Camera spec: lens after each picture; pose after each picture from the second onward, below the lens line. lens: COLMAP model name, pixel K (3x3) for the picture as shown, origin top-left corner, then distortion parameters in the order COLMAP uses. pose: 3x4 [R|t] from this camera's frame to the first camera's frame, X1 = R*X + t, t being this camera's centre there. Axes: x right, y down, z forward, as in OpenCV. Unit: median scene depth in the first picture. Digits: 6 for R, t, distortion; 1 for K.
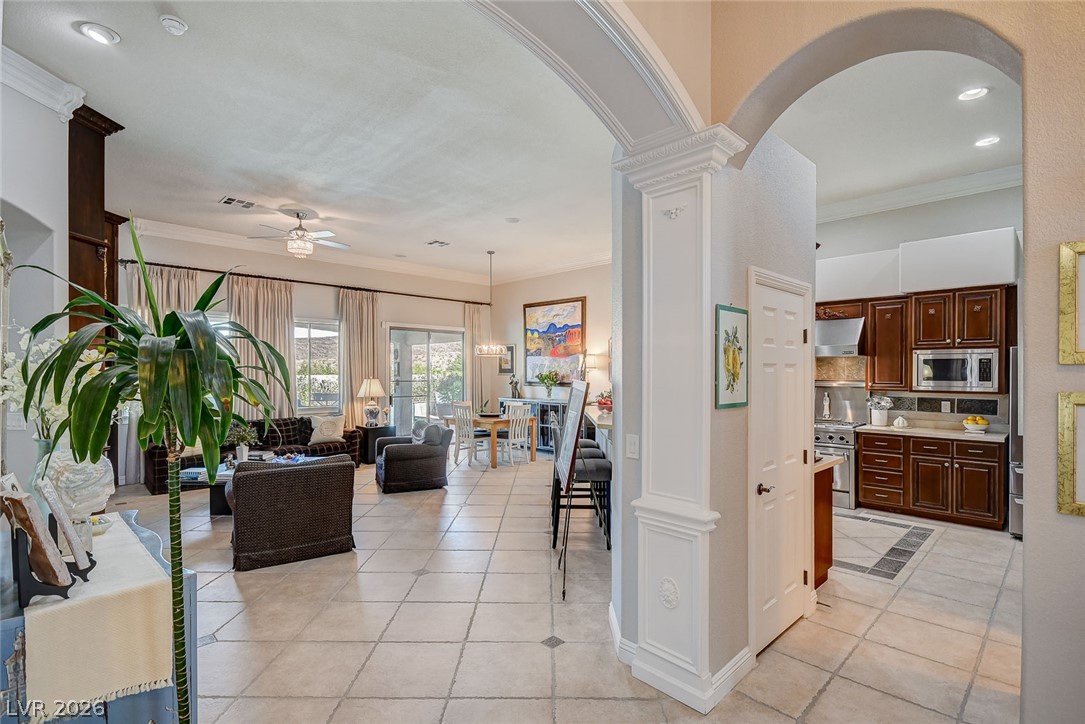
lens RADIAL K [[525.5, 0, 541.3], [0, 525.5, 372.4], [0, 0, 1]] dist [-0.001373, -0.000603]
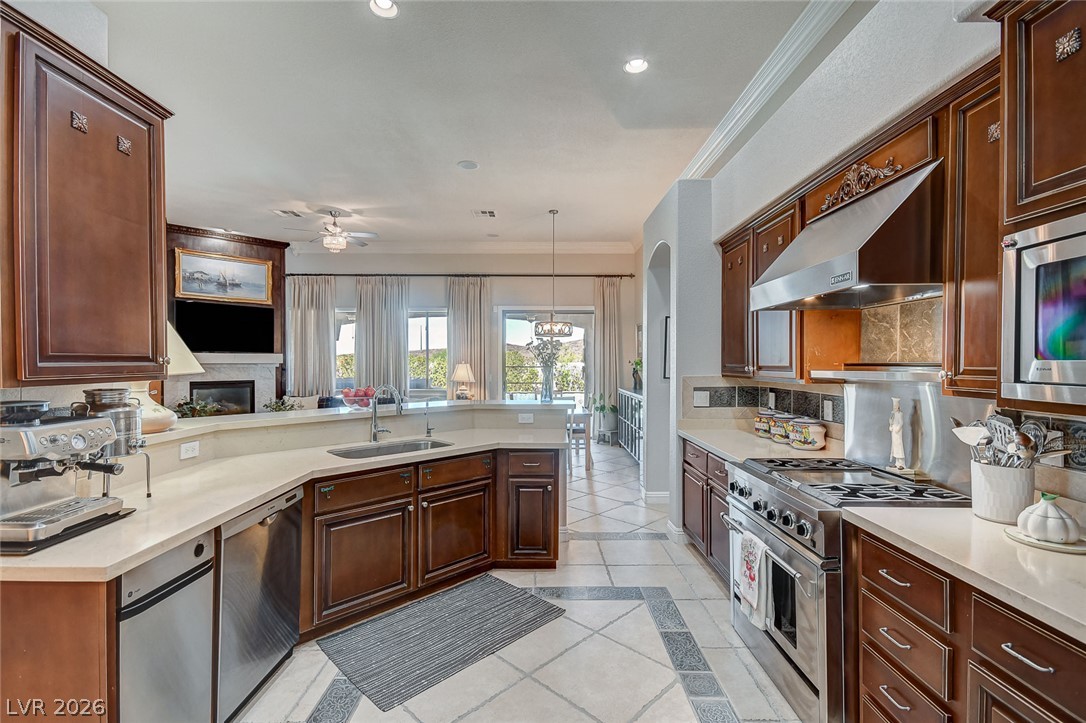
lens RADIAL K [[499.5, 0, 541.3], [0, 499.5, 363.3], [0, 0, 1]] dist [-0.002678, -0.001188]
pose [[0.712383, 0.000888, -0.701790, 0.401413], [-0.000788, 1.000000, 0.000465, 0.009887], [0.701790, 0.000222, 0.712384, 0.383627]]
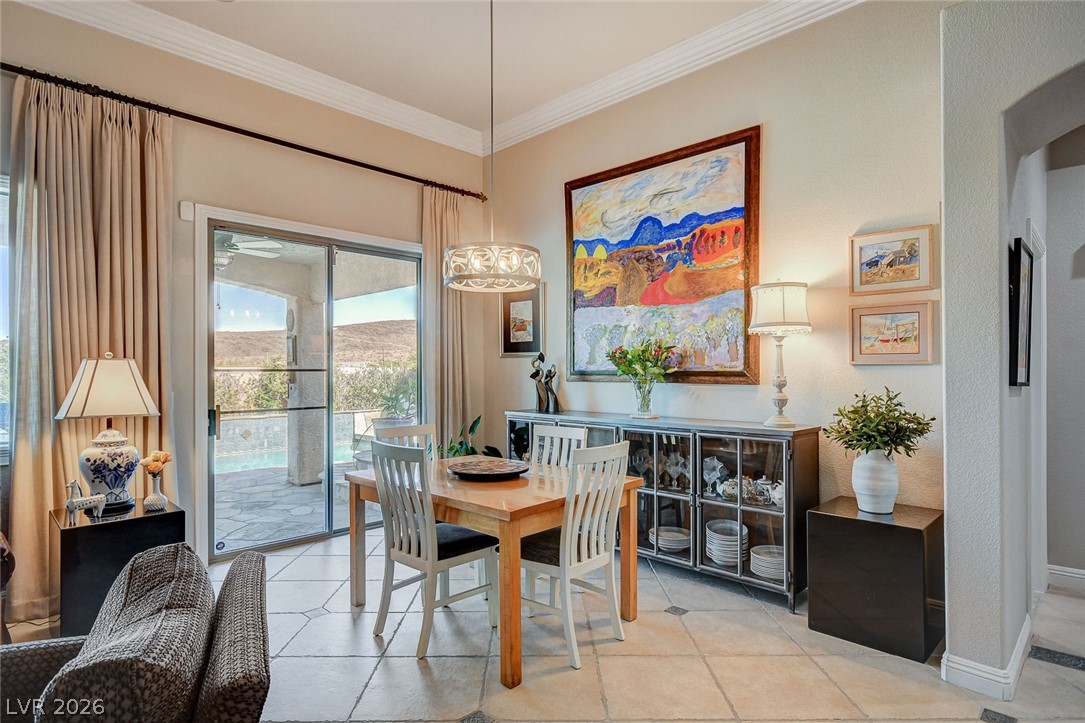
lens RADIAL K [[591.7, 0, 543.4], [0, 591.7, 367.7], [0, 0, 1]] dist [0.002304, -0.000024]
pose [[0.999771, -0.004169, 0.020989, -0.065464], [0.004277, 0.999978, -0.005096, 0.018046], [-0.020967, 0.005184, 0.999767, 0.576082]]
